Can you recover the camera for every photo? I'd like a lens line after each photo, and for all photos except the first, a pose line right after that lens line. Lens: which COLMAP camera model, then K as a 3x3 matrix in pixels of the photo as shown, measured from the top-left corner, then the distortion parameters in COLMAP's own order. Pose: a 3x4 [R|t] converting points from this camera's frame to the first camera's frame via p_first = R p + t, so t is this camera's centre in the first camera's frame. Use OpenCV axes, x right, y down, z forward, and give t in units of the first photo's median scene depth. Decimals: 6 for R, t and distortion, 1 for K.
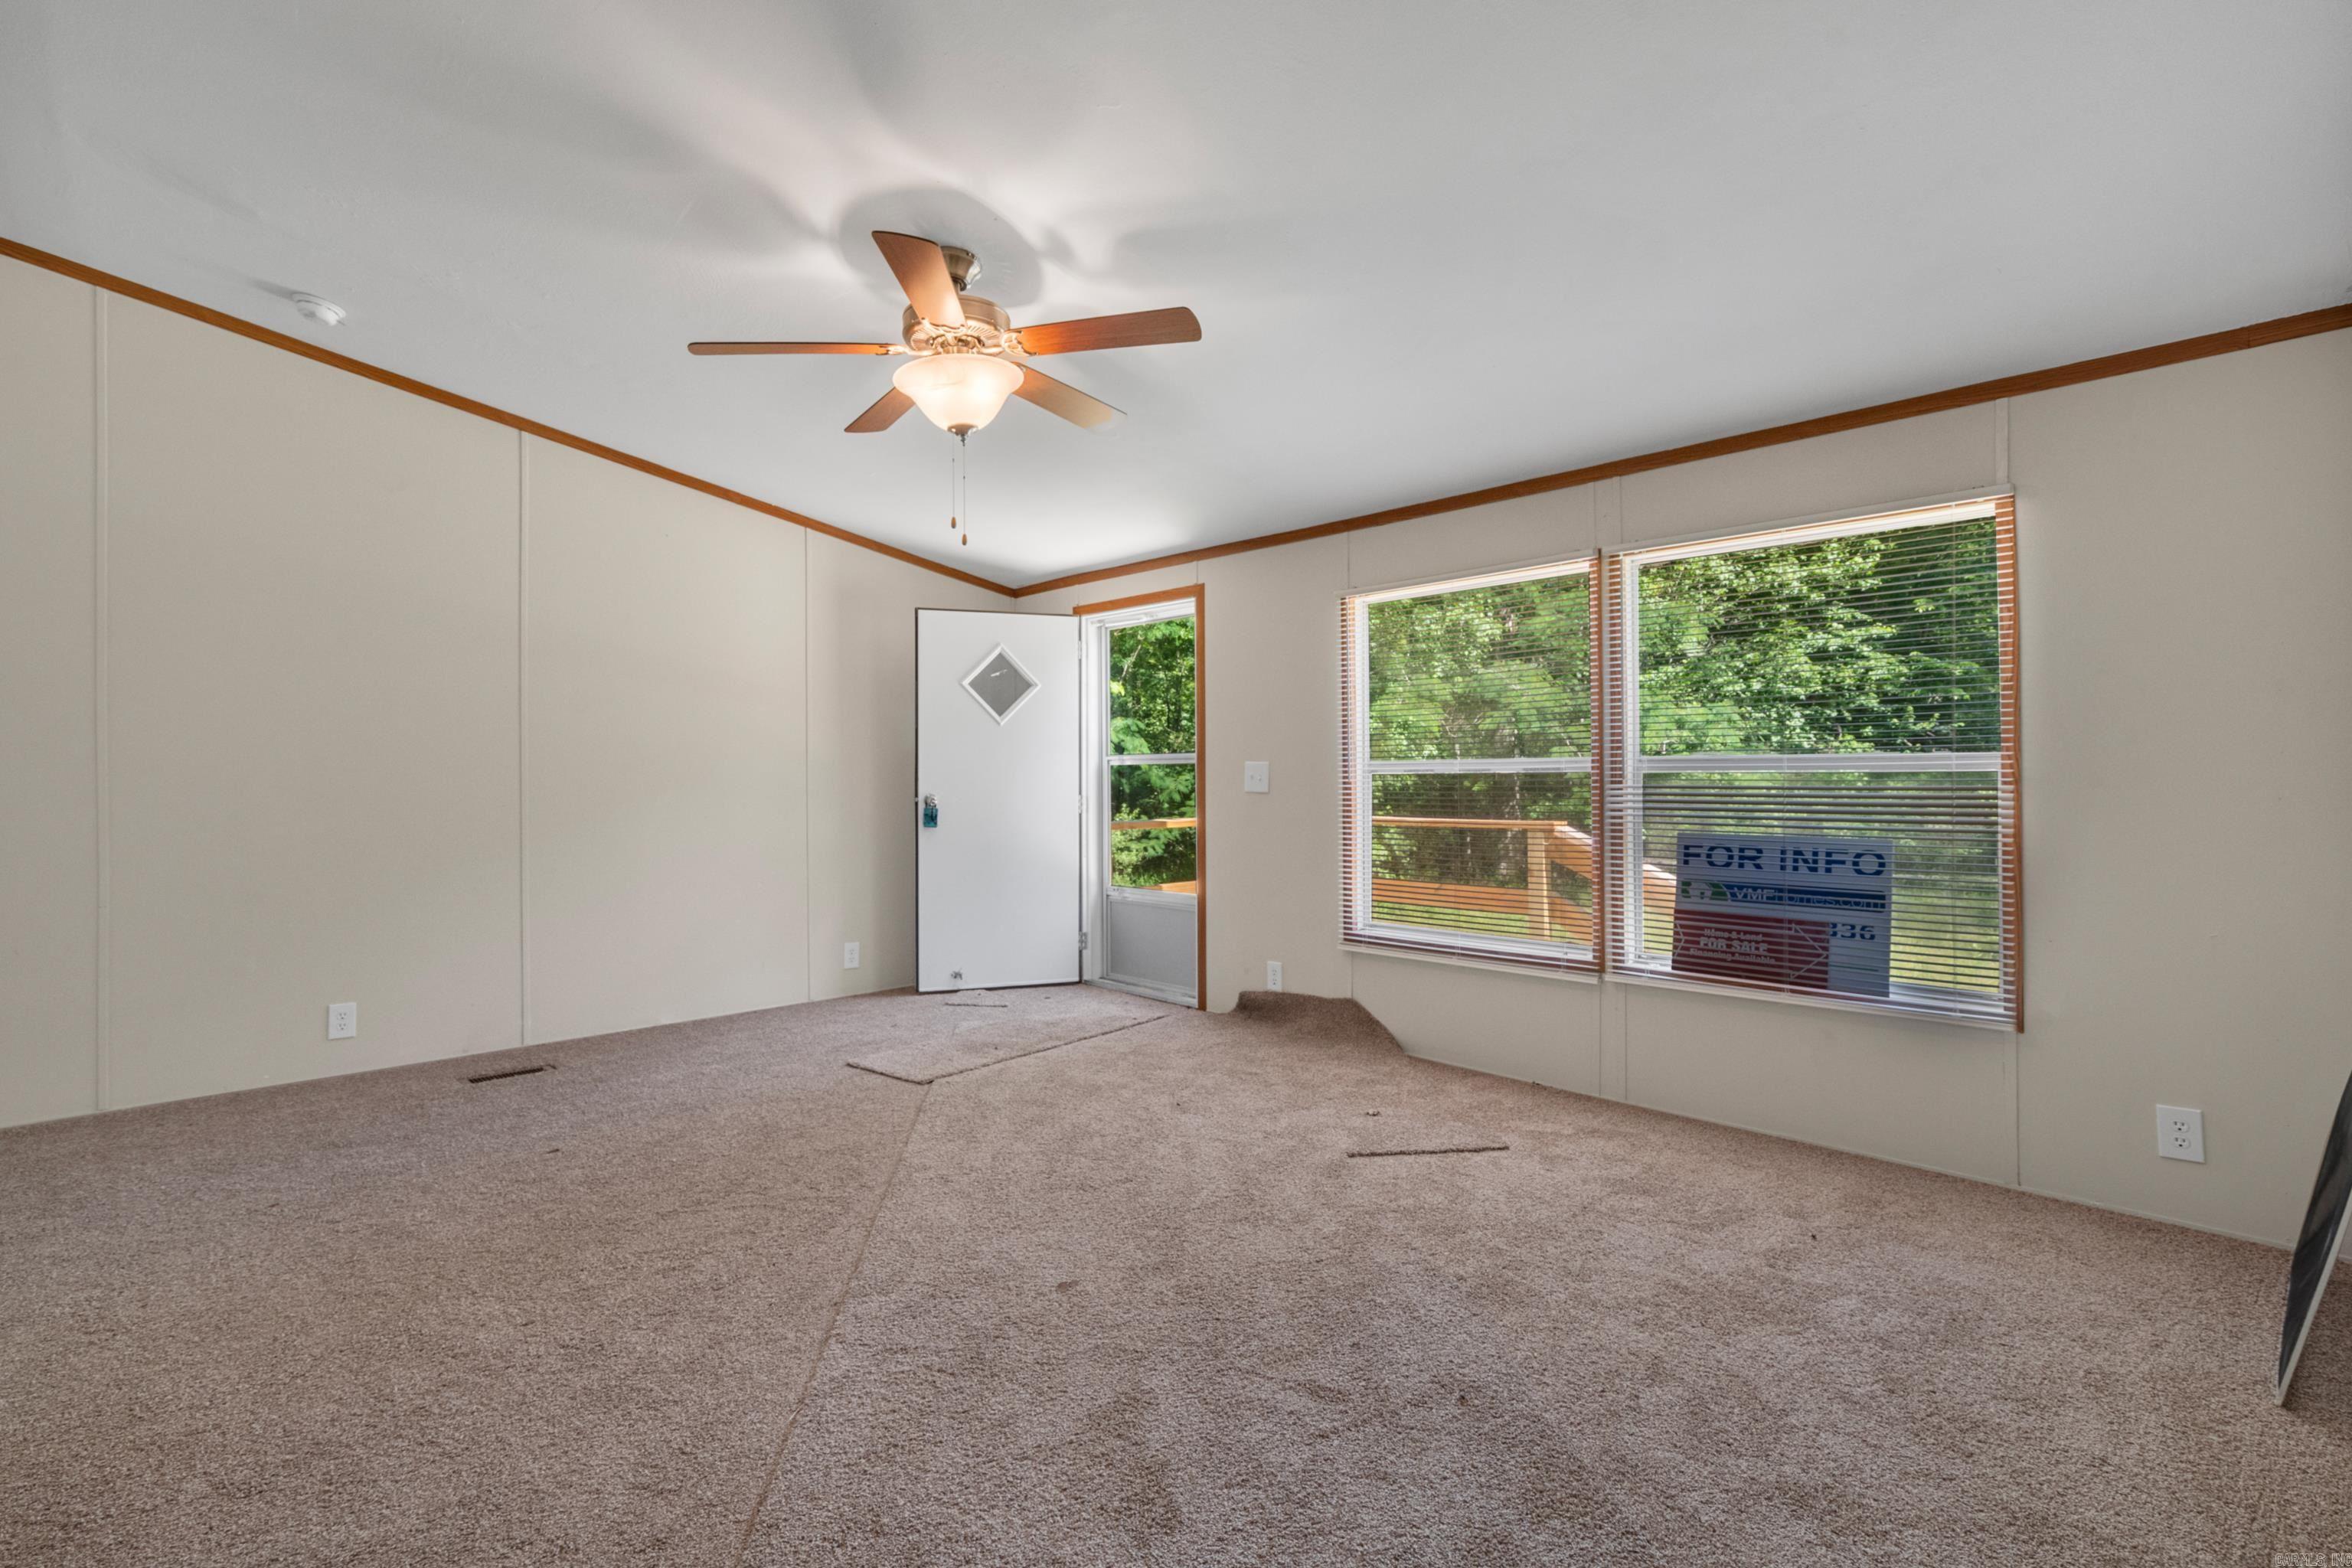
lens RADIAL K [[1079.2, 0, 1176.0], [0, 1079.2, 784.0], [0, 0, 1]] dist [0.001290, 0.000074]
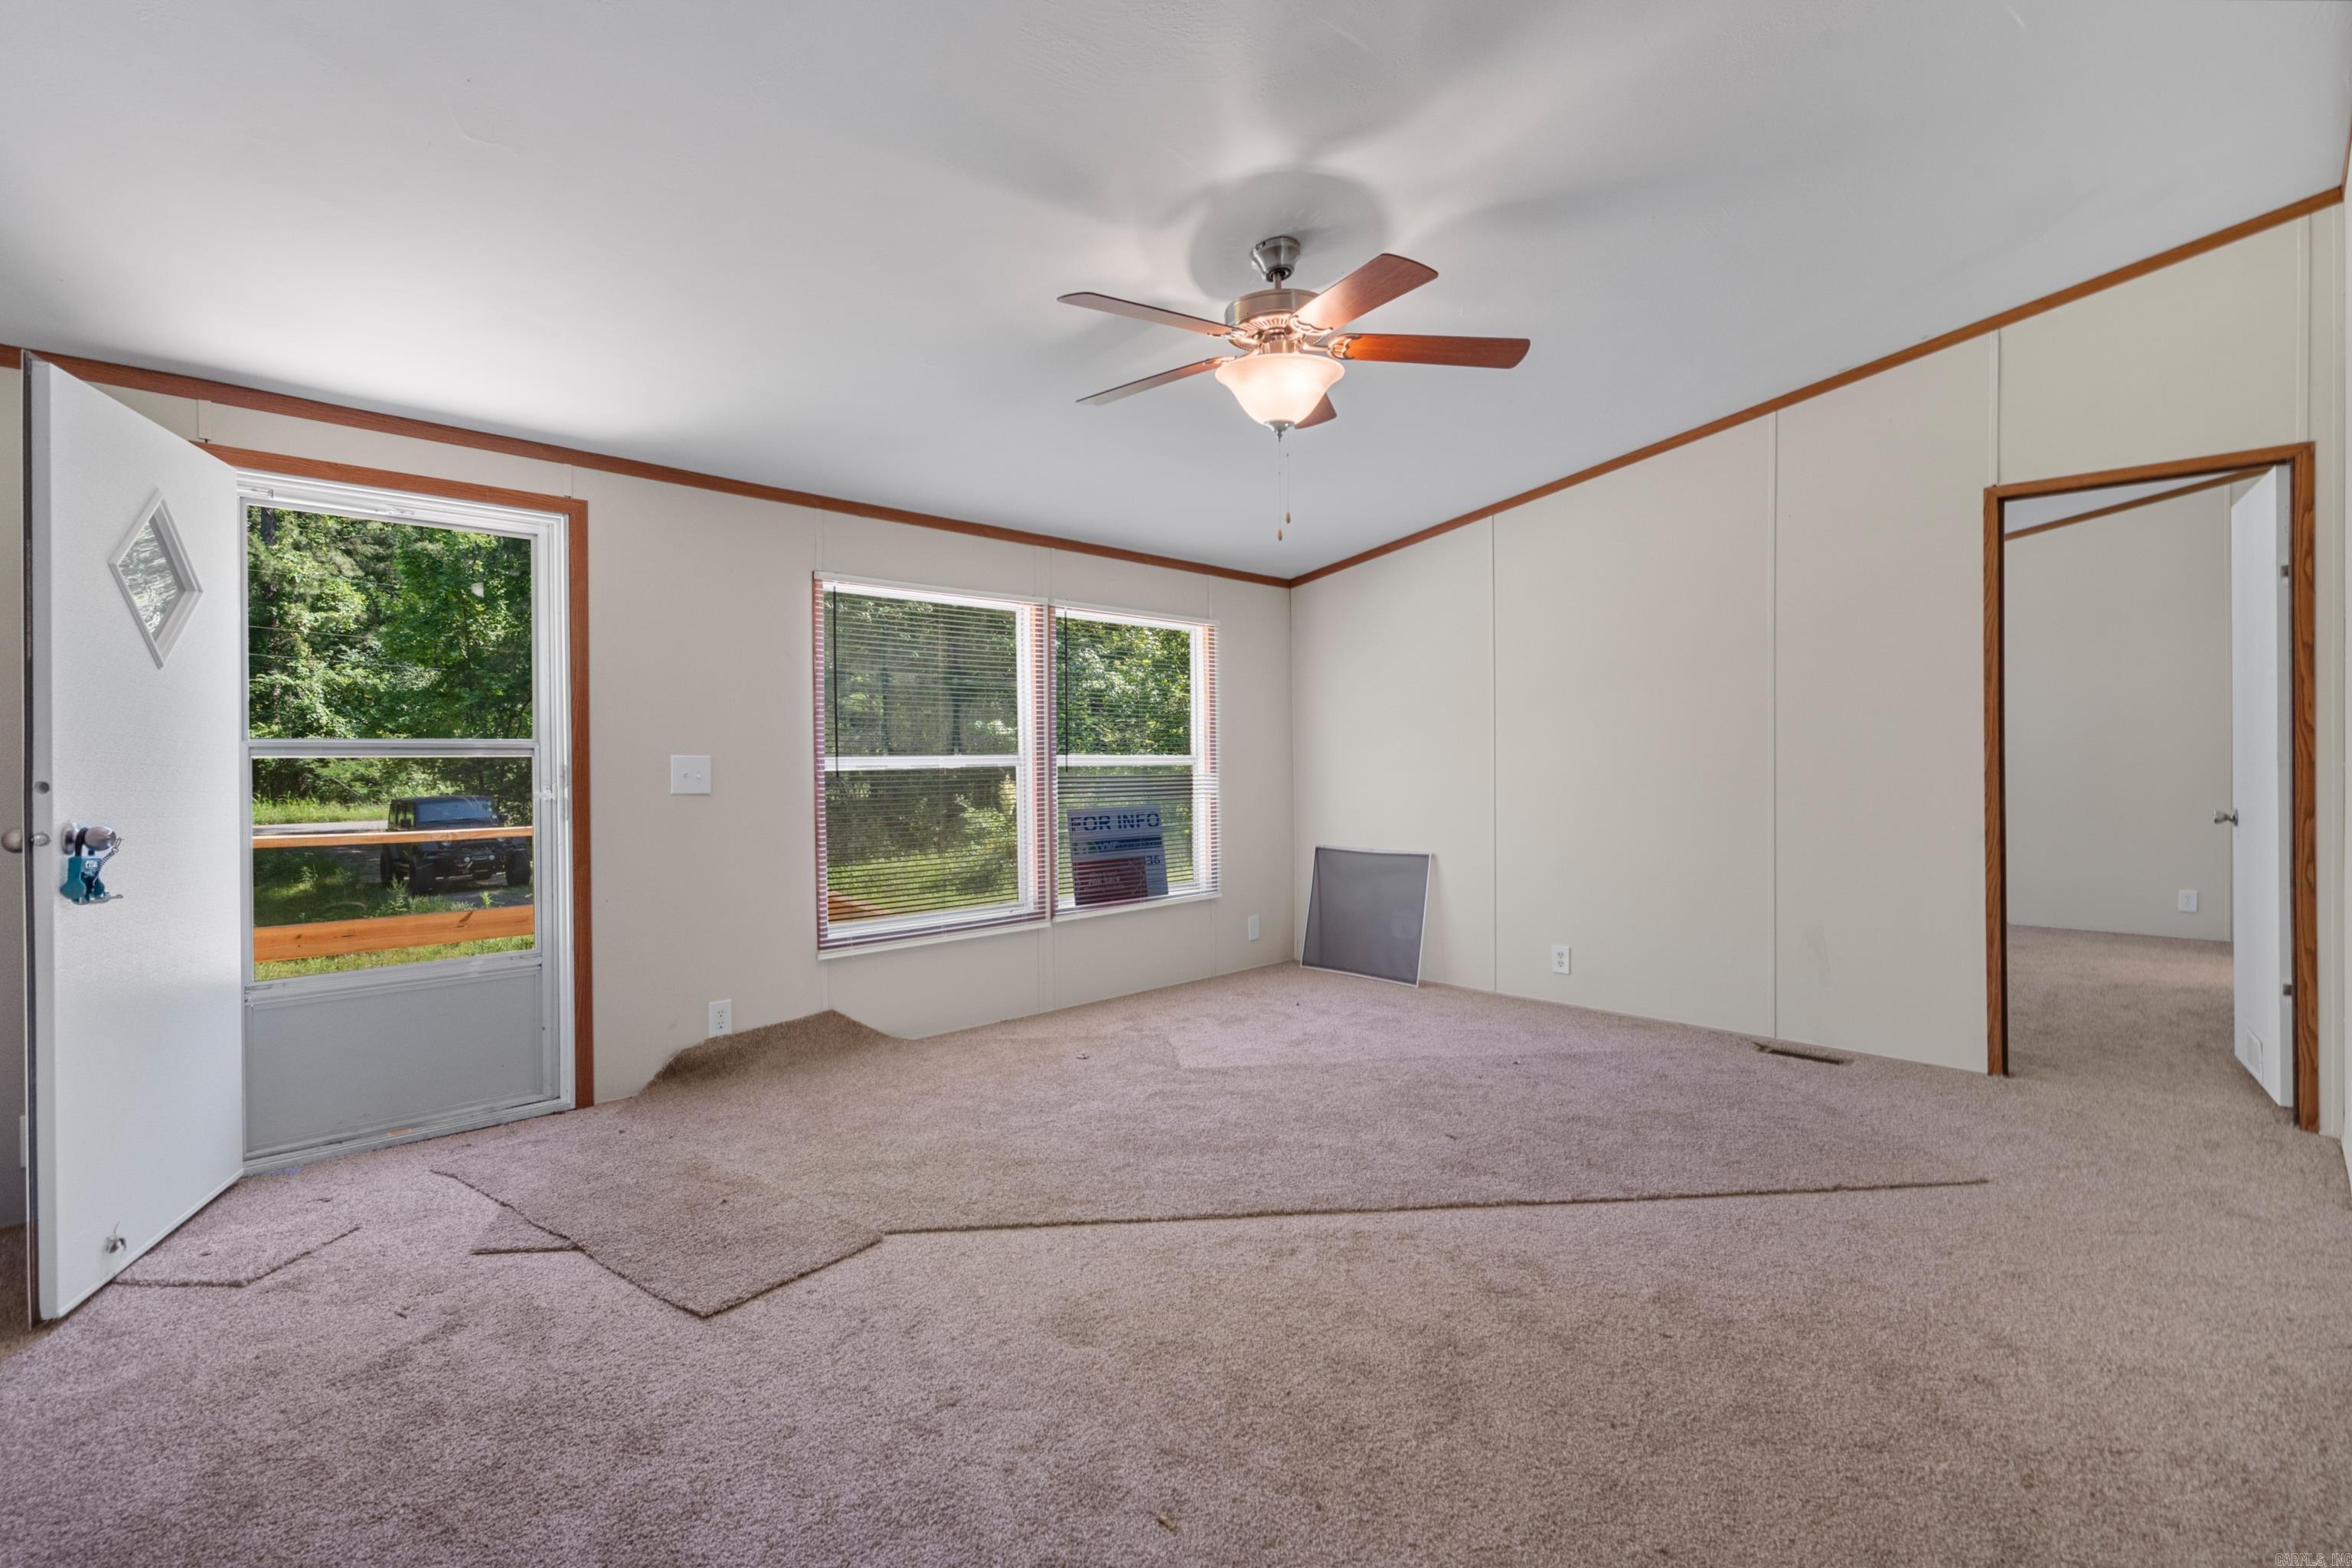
lens RADIAL K [[1073.0, 0, 1166.7], [0, 1073.0, 761.7], [0, 0, 1]] dist [0.000634, 0.000063]
pose [[-0.006006, 0.001063, 0.999981, -0.924583], [0.009560, 0.999954, -0.001006, -0.014965], [-0.999936, 0.009554, -0.006015, 0.849678]]
